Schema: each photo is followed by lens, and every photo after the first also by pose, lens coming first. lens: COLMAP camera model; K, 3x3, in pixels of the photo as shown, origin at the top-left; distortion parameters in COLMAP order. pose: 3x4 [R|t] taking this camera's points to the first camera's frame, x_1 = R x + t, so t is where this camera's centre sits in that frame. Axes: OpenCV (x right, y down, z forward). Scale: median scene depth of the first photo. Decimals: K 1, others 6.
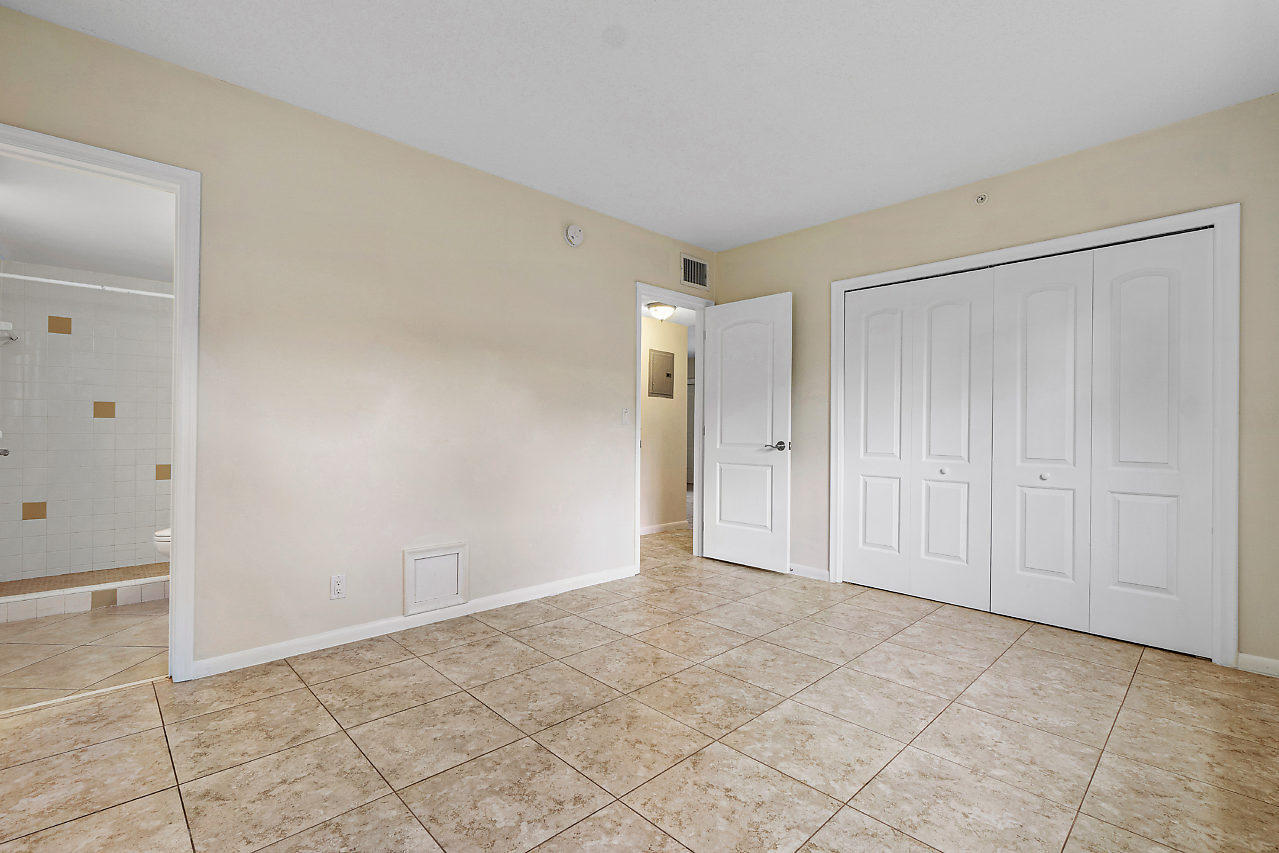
lens RADIAL K [[550.1, 0, 639.7], [0, 550.1, 430.4], [0, 0, 1]] dist [-0.004225, 0.000715]
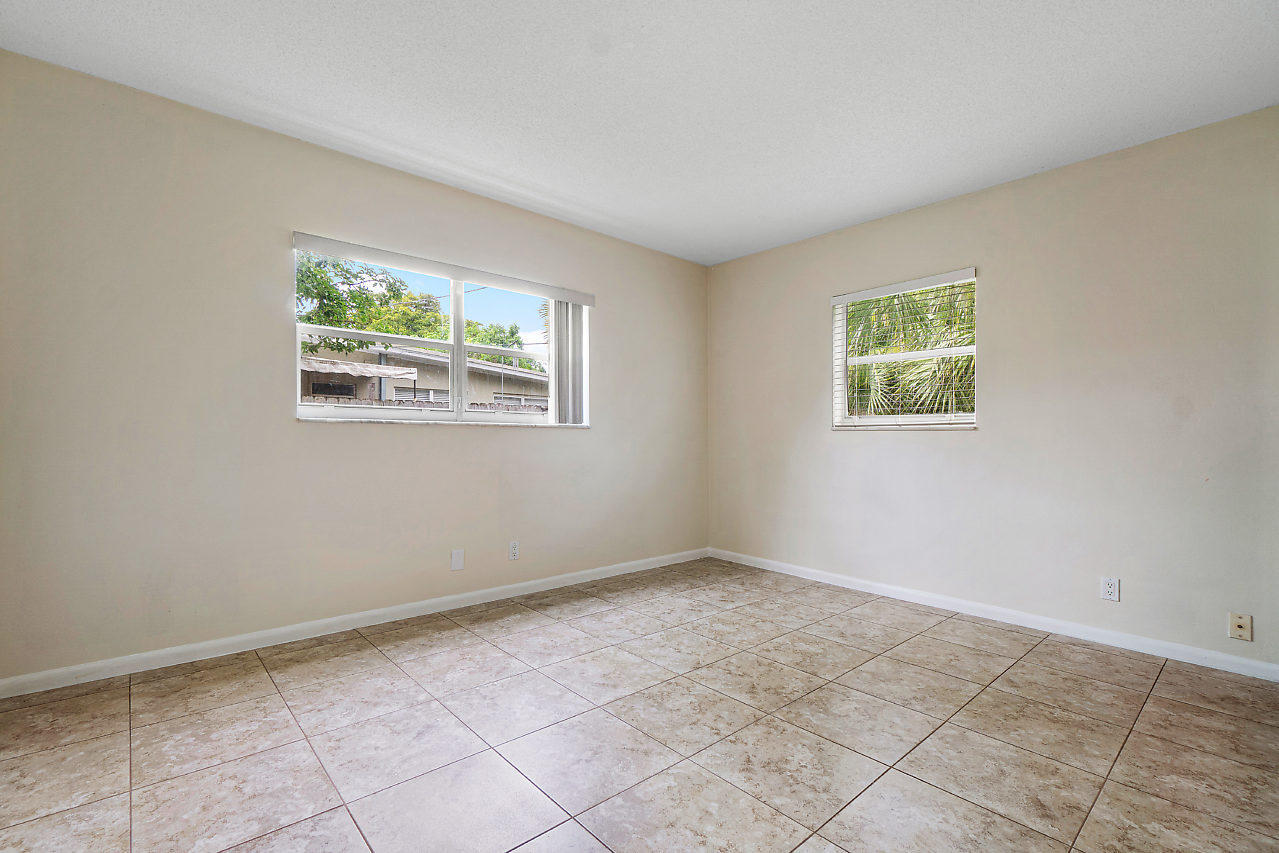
lens RADIAL K [[550.1, 0, 637.9], [0, 550.1, 432.7], [0, 0, 1]] dist [-0.004225, 0.000715]
pose [[-0.999105, -0.020362, 0.037064, 0.180254], [-0.020746, 0.999735, -0.010009, 0.011310], [-0.036850, -0.010769, -0.999263, 2.032940]]
